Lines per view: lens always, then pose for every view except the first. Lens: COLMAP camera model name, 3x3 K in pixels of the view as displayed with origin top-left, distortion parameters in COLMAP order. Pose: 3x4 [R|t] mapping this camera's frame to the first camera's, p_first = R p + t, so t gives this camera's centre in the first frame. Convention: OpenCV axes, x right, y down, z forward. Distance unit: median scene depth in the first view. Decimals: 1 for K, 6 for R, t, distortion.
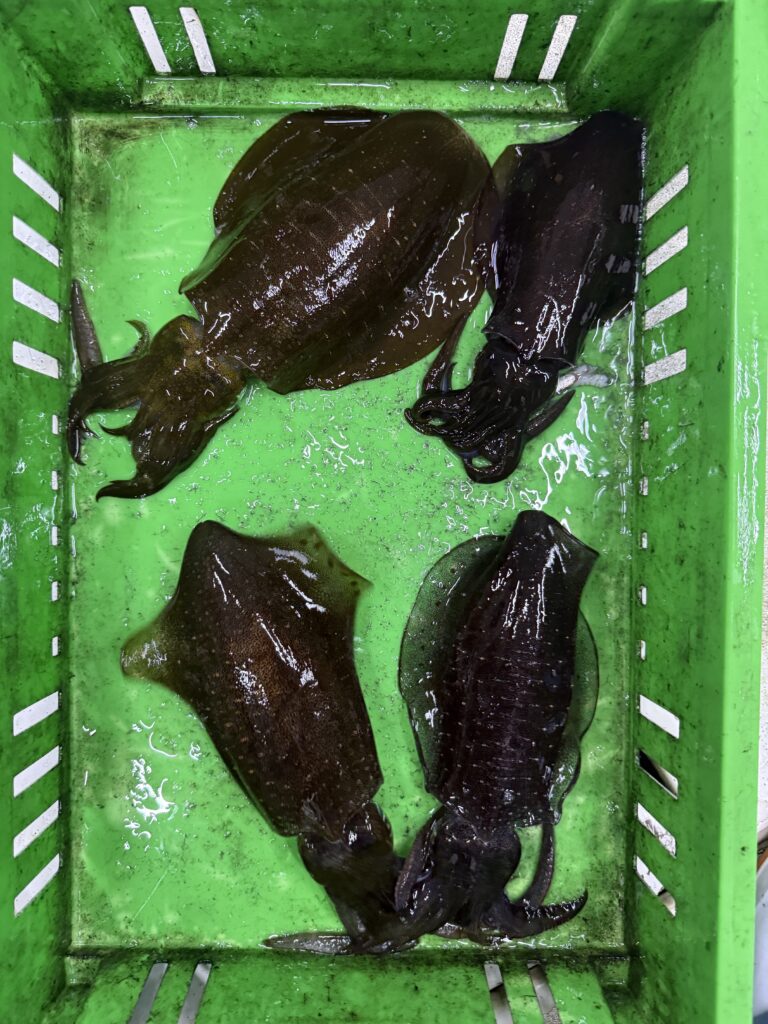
lens RADIAL K [[754.0, 0, 384.0], [0, 754.0, 512.0], [0, 0, 1]] dist [-0.007852, -0.013178]
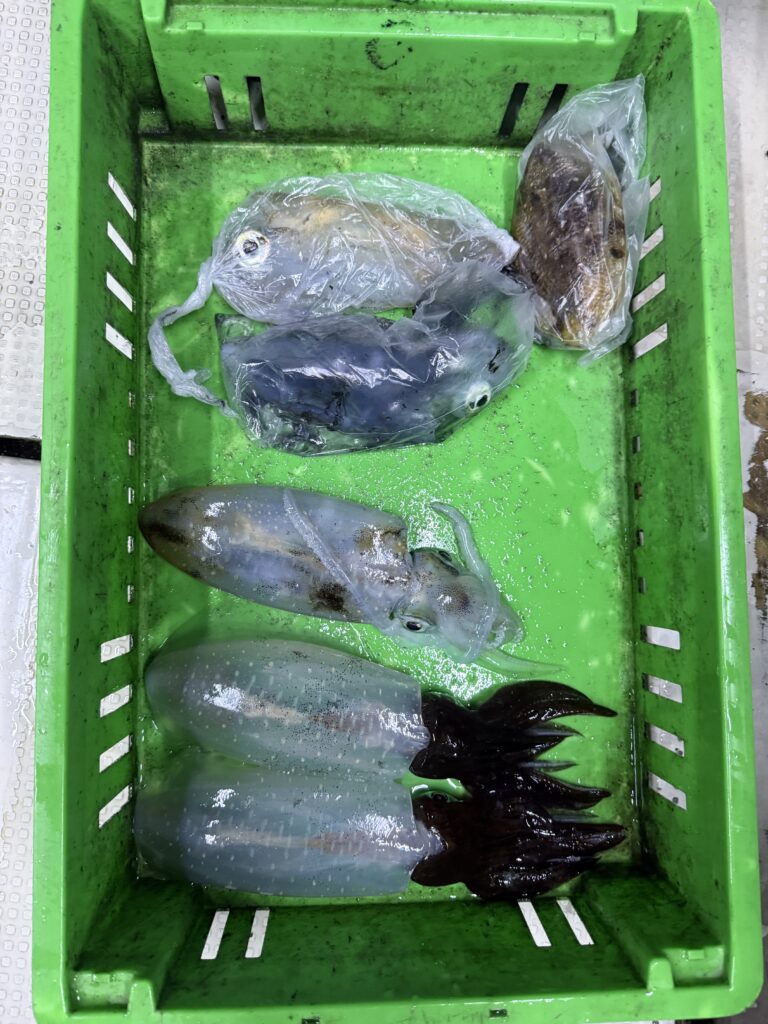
lens RADIAL K [[747.3, 0, 379.3], [0, 747.3, 516.9], [0, 0, 1]] dist [-0.016282, -0.004813]
pose [[-0.997978, 0.017437, -0.061114, 0.044736], [-0.020127, -0.998843, 0.043684, -0.052319], [-0.060282, 0.044826, 0.997174, -0.139966]]
